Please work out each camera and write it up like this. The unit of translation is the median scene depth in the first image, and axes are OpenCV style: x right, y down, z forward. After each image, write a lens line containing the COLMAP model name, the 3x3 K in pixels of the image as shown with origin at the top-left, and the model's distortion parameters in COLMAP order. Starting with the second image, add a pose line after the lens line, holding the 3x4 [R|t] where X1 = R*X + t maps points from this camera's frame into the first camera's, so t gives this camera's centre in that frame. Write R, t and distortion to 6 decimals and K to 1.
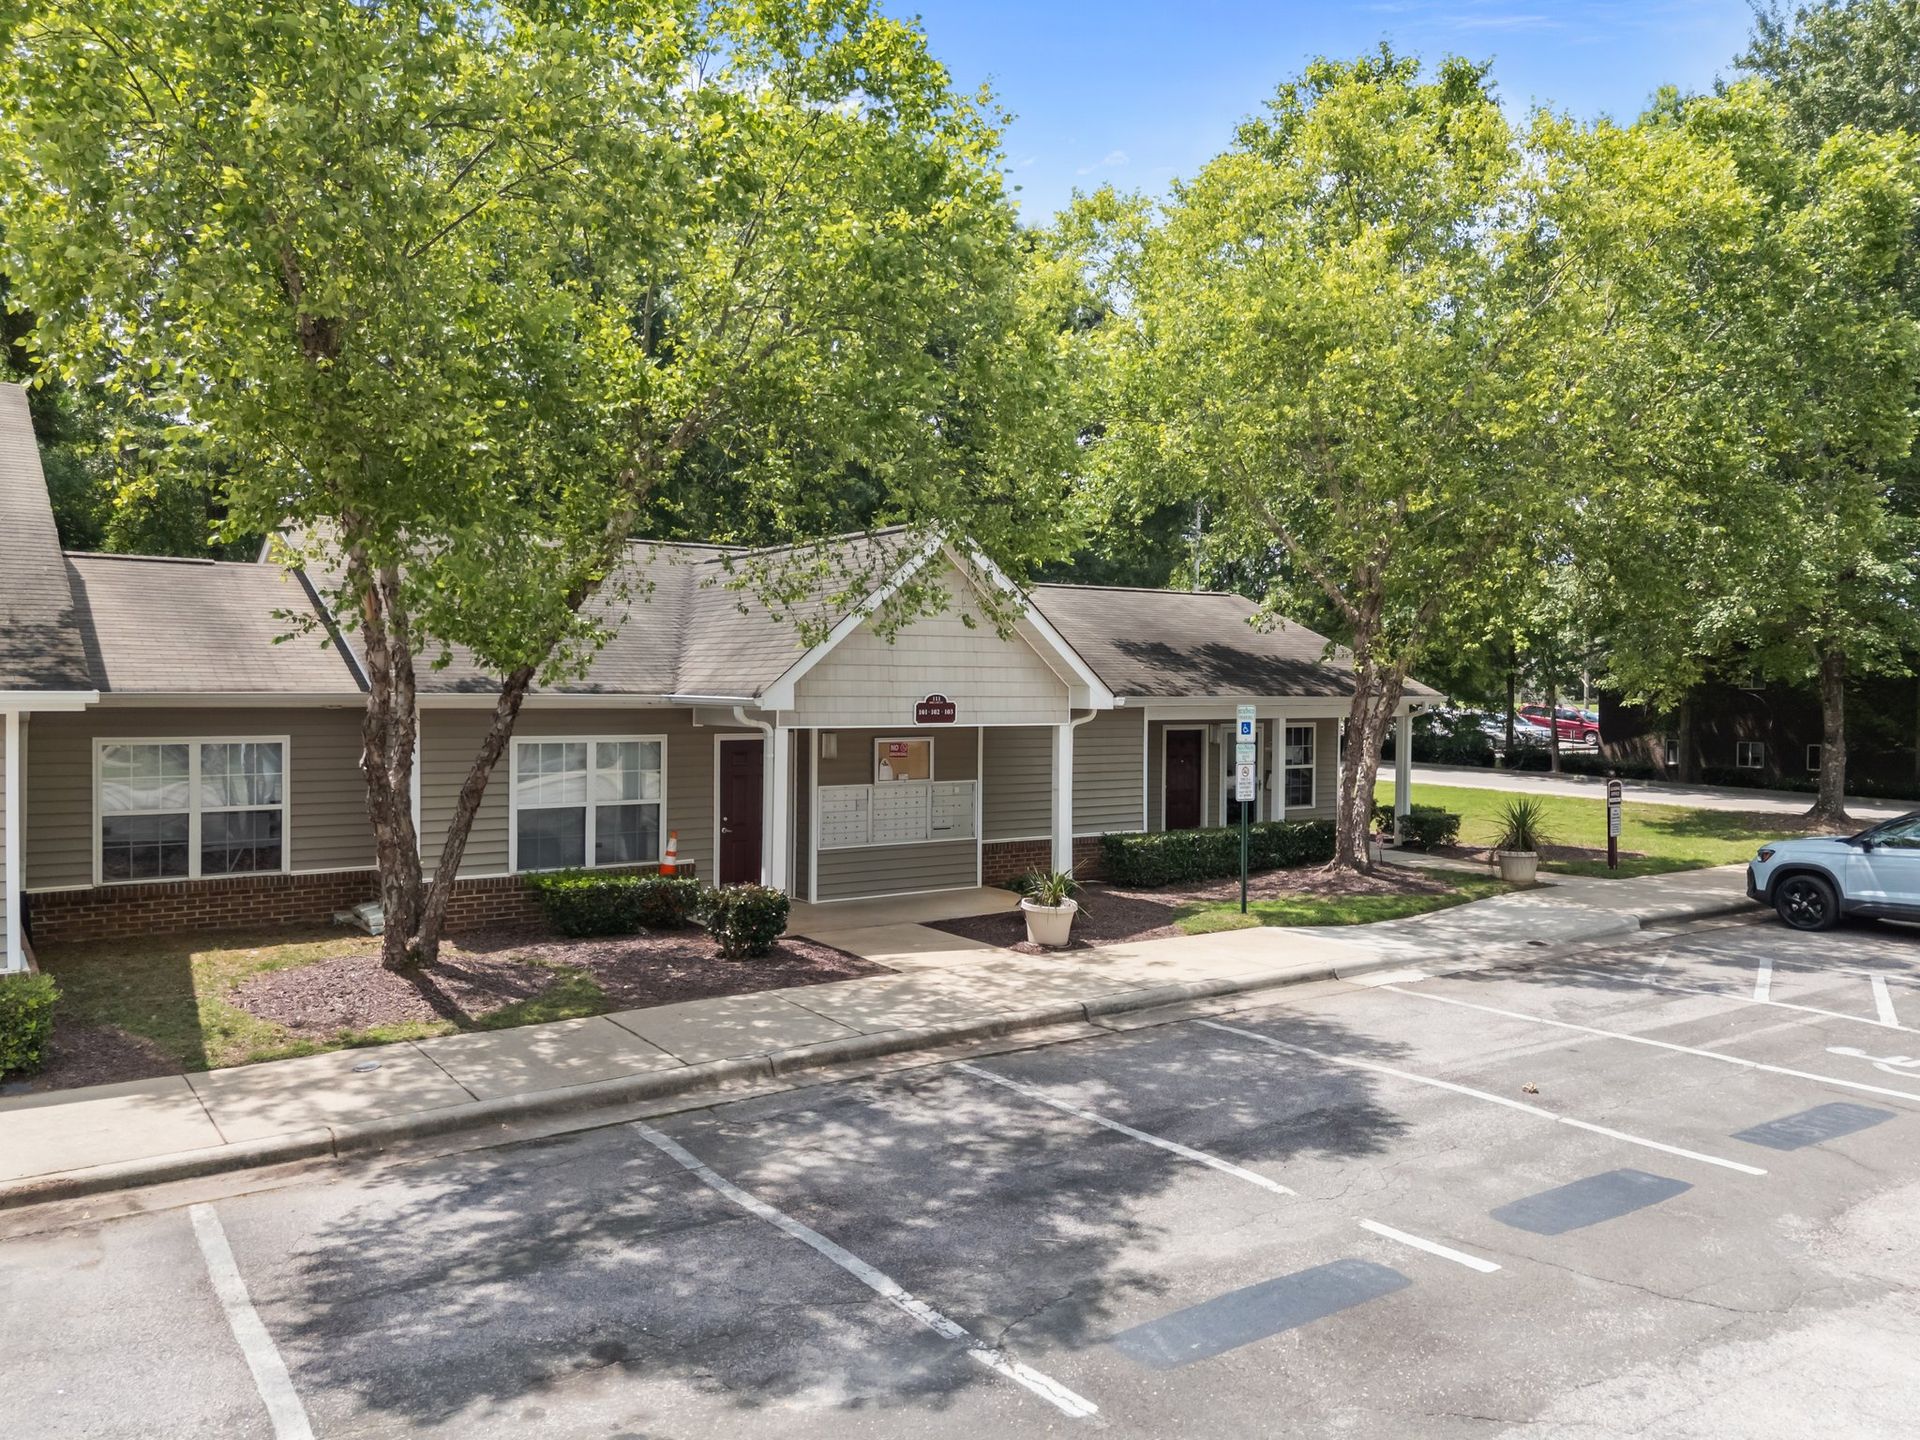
lens RADIAL K [[1412.9, 0, 959.9], [0, 1412.9, 711.7], [0, 0, 1]] dist [0.079623, -0.080589]
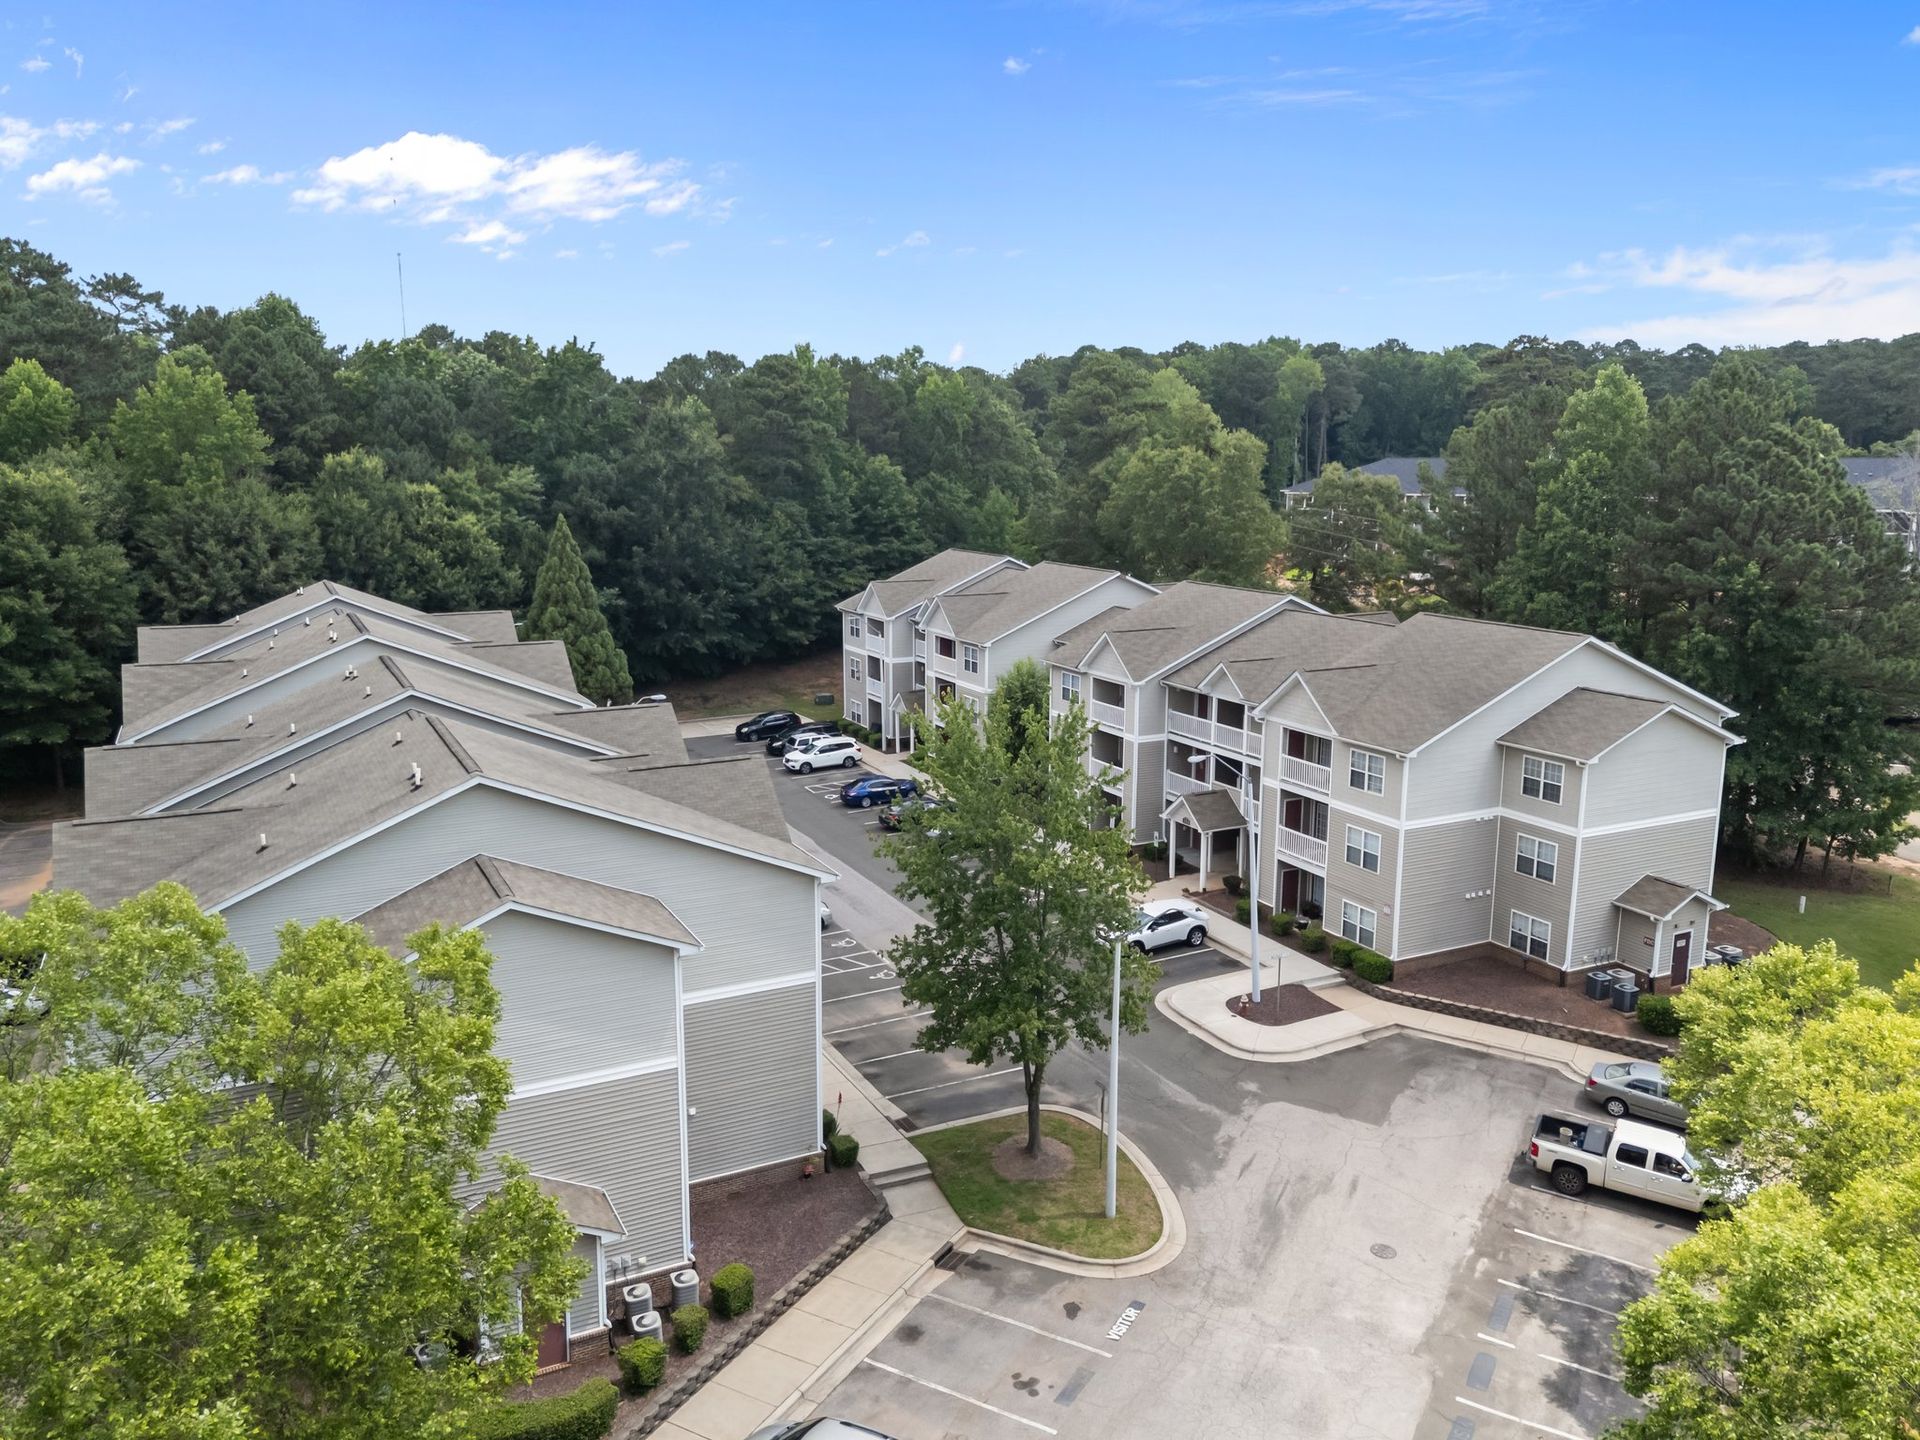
lens RADIAL K [[1412.9, 0, 959.9], [0, 1412.9, 711.7], [0, 0, 1]] dist [0.079623, -0.080589]
pose [[-0.899748, 0.068030, -0.431075, 3.249916], [-0.018703, 0.980857, 0.193831, -2.138818], [0.436010, 0.182461, -0.881251, 3.463526]]
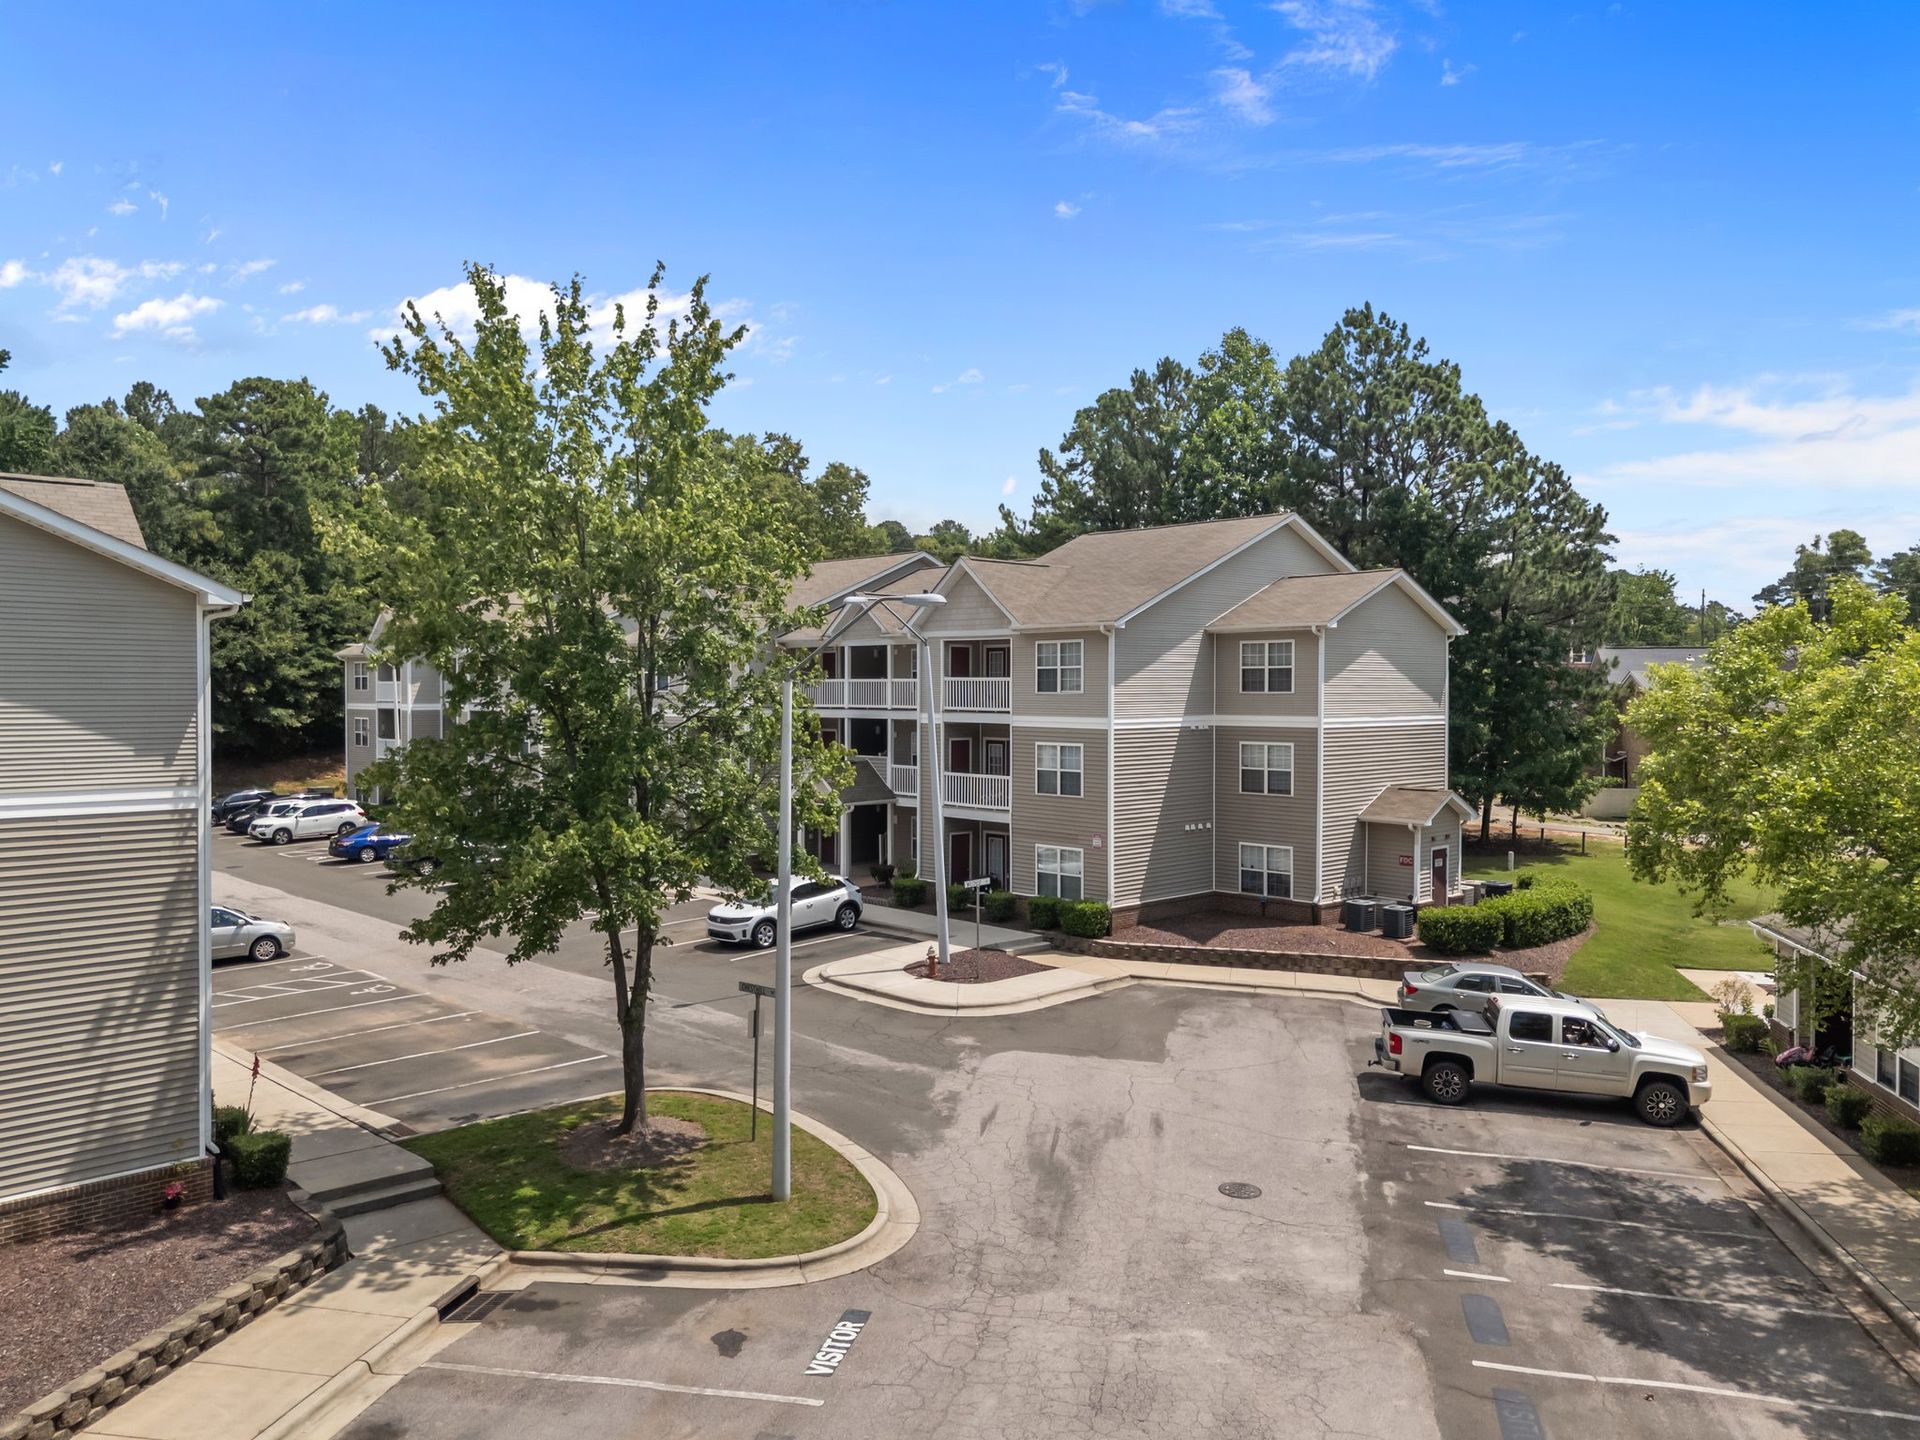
lens RADIAL K [[1412.9, 0, 959.9], [0, 1412.9, 711.7], [0, 0, 1]] dist [0.079623, -0.080589]
pose [[-0.725878, 0.001645, -0.687822, 2.465747], [-0.019818, 0.999532, 0.023305, -0.602429], [0.687538, 0.030548, -0.725505, 1.966534]]
